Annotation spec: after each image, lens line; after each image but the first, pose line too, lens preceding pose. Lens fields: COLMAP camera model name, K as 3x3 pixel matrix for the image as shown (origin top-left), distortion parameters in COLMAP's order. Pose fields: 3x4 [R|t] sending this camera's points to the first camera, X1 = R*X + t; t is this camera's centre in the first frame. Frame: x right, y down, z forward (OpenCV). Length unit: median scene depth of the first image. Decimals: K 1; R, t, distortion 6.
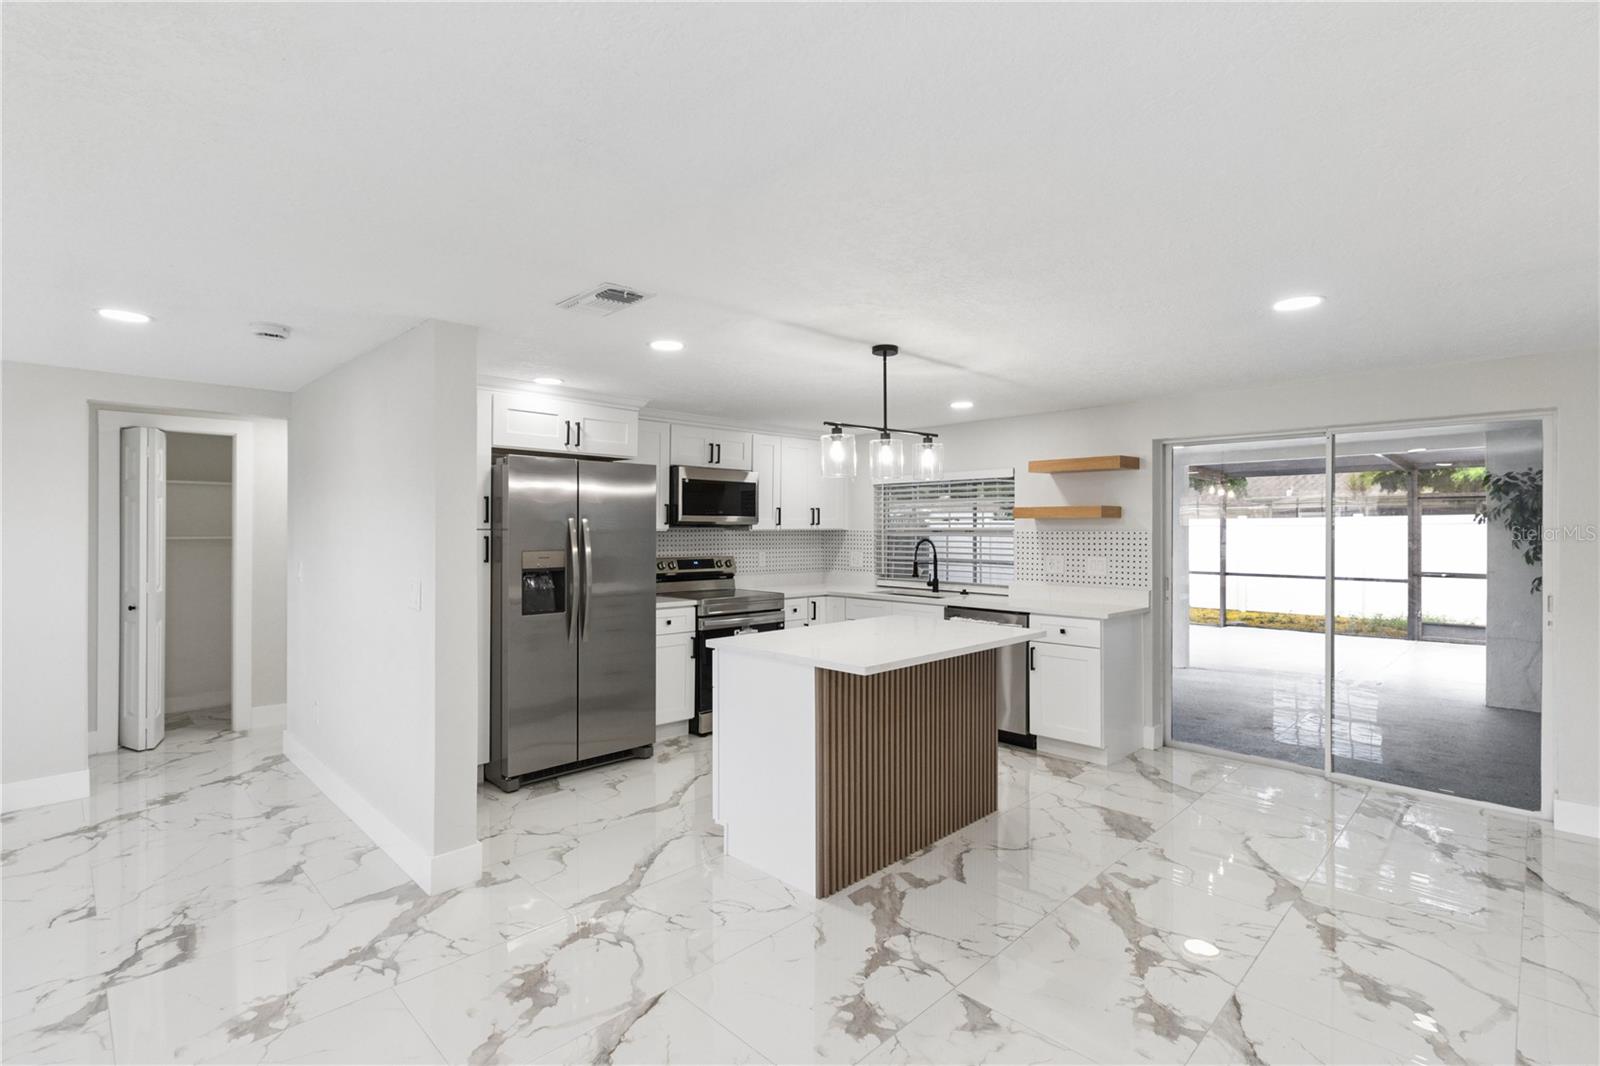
lens RADIAL K [[756.5, 0, 802.8], [0, 756.5, 523.7], [0, 0, 1]] dist [-0.001238, 0.001091]
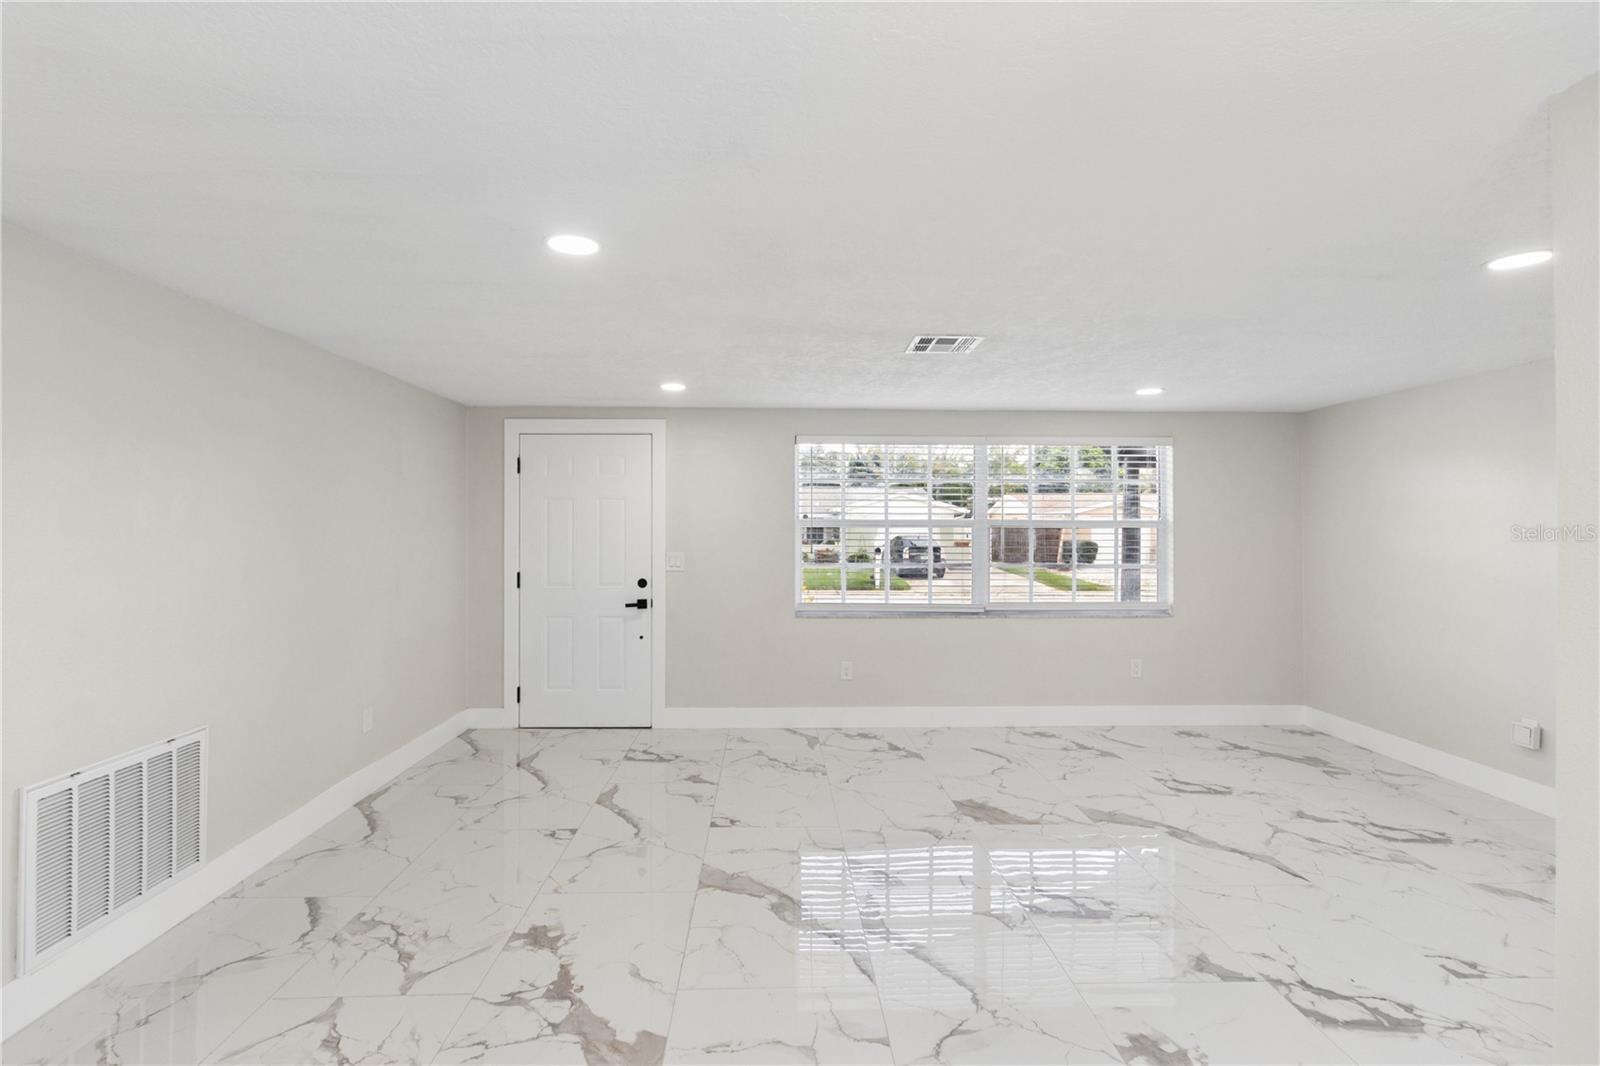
lens RADIAL K [[756.5, 0, 796.7], [0, 756.5, 523.5], [0, 0, 1]] dist [-0.001238, 0.001091]
pose [[-0.698316, -0.003627, -0.715781, 0.121579], [0.001520, 0.999977, -0.006550, 0.000727], [0.715788, -0.005662, -0.698294, 0.596219]]
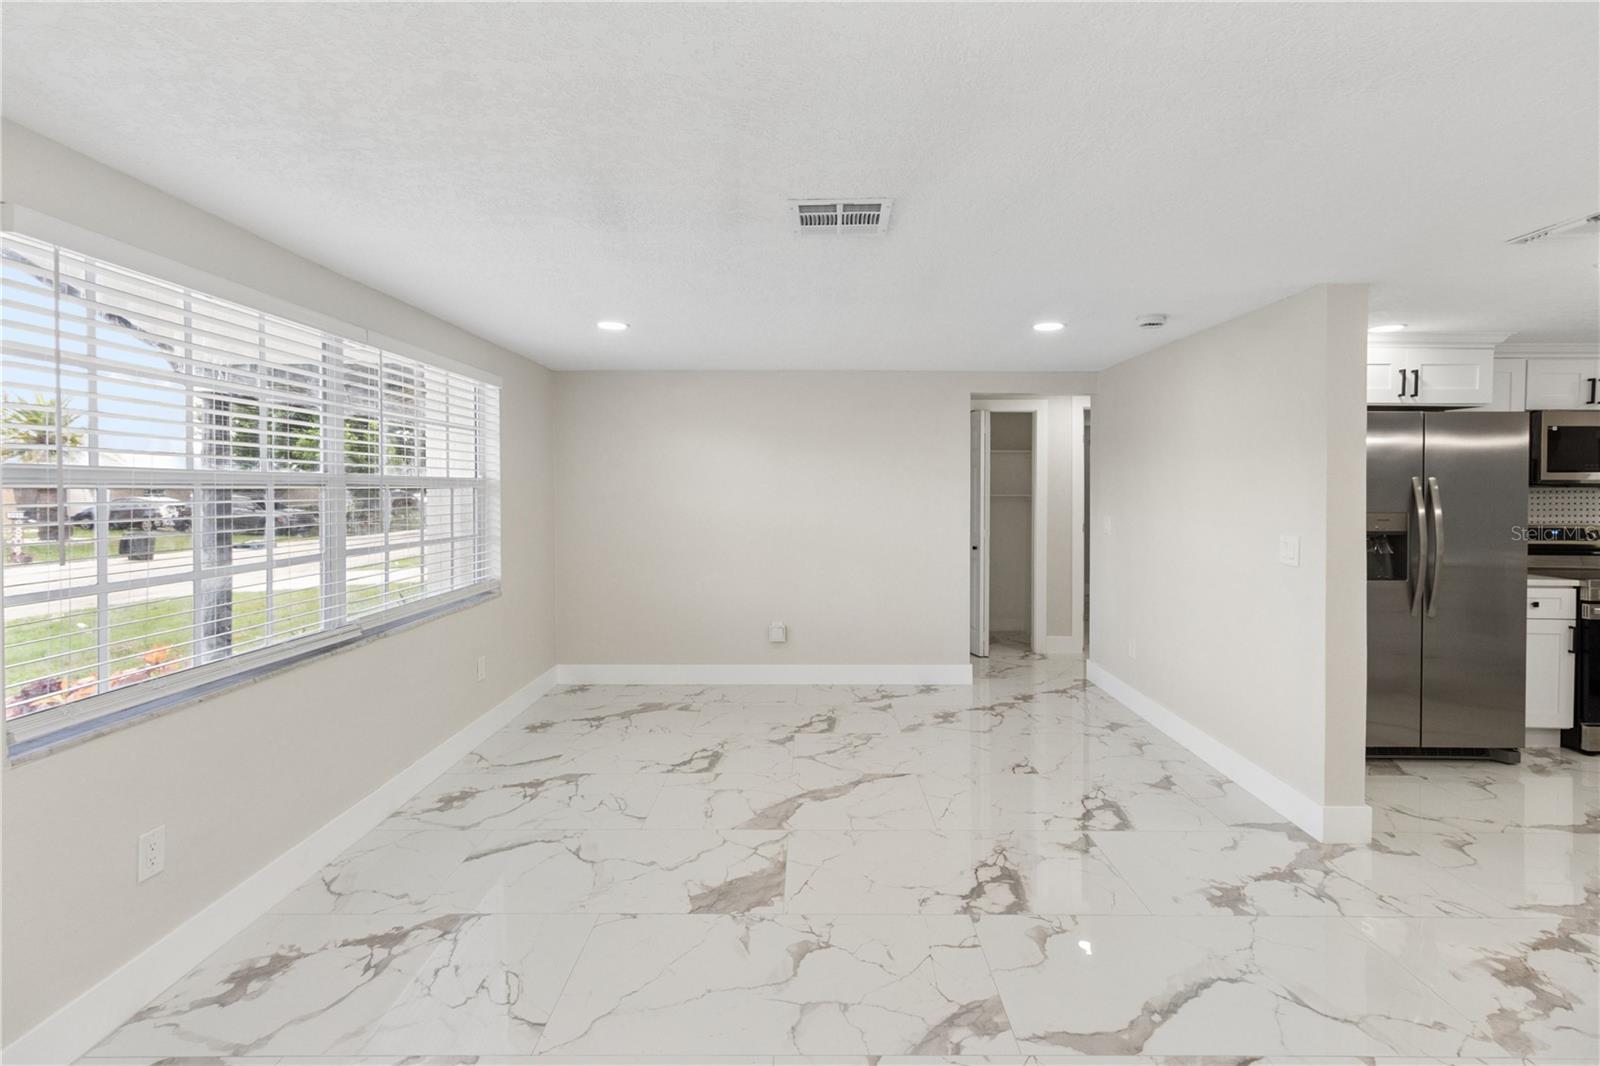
lens RADIAL K [[756.5, 0, 798.3], [0, 756.5, 496.6], [0, 0, 1]] dist [-0.001238, 0.001091]
pose [[0.694141, 0.009298, -0.719779, -0.147960], [0.003048, 0.999870, 0.015856, -0.000586], [0.719832, -0.013201, 0.694022, -0.136637]]
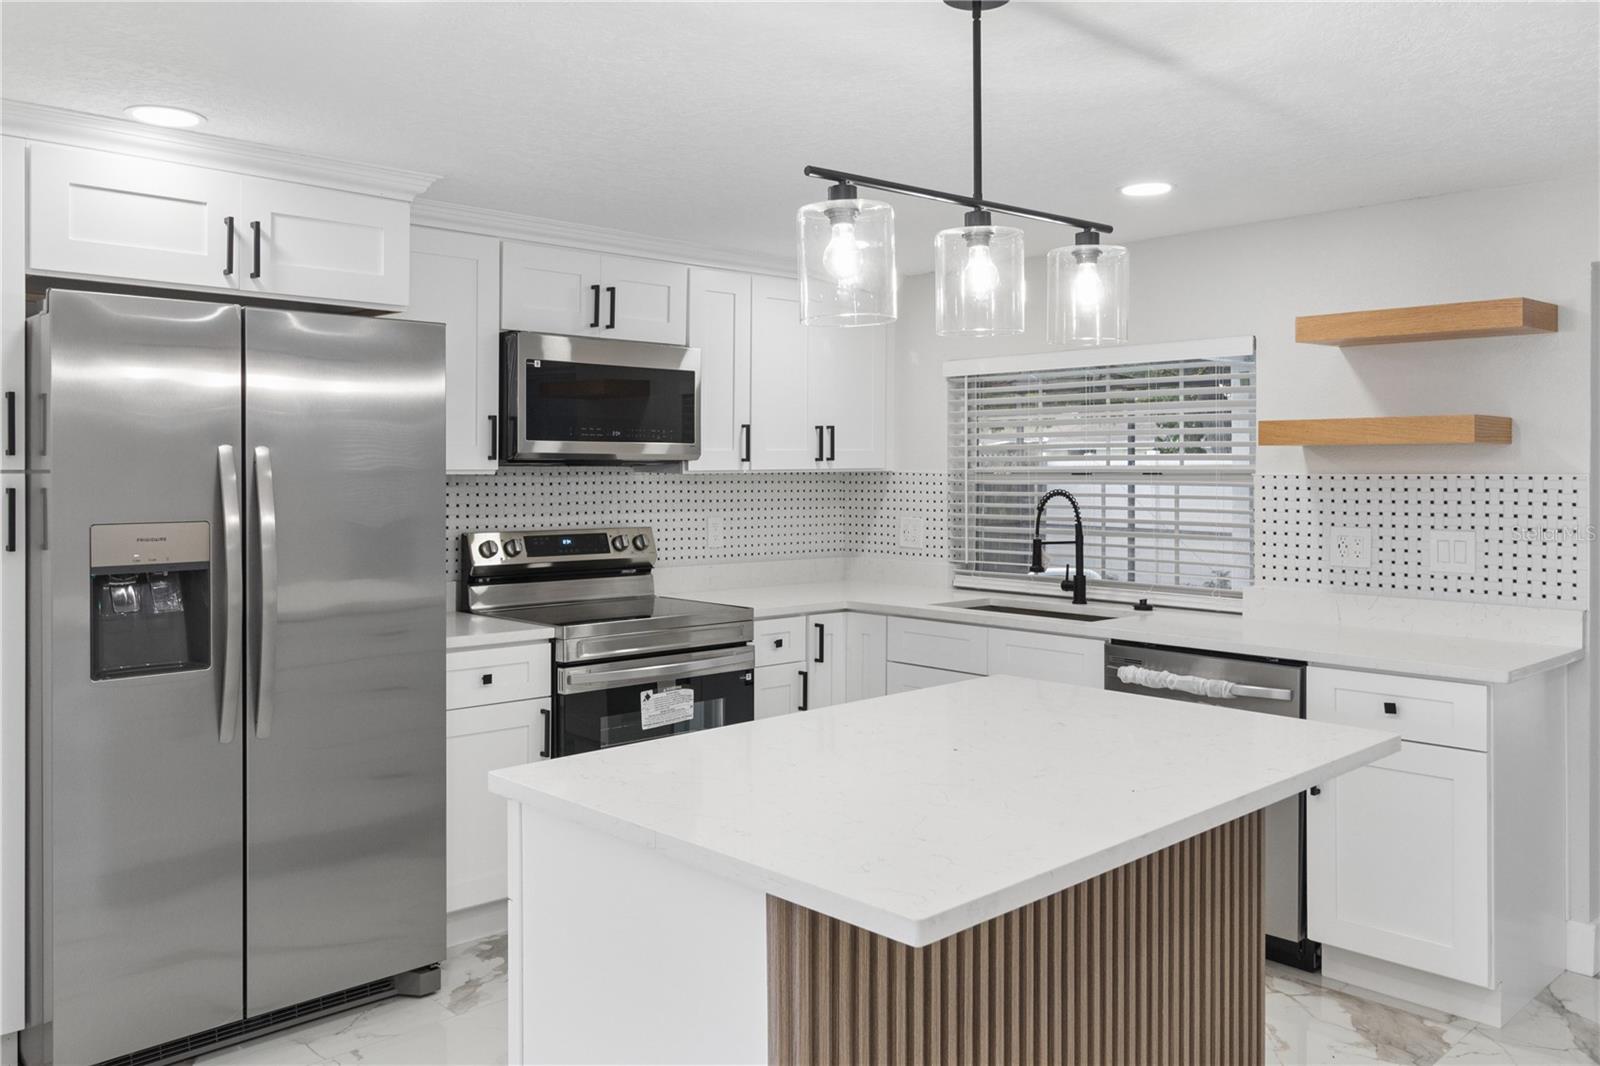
lens RADIAL K [[1245.6, 0, 800.1], [0, 1245.6, 469.3], [0, 0, 1]] dist [-0.001202, 0.004044]
pose [[0.999700, -0.001287, -0.024468, 0.026489], [0.001468, 0.999972, 0.007387, 0.001540], [0.024457, -0.007421, 0.999673, 0.279549]]
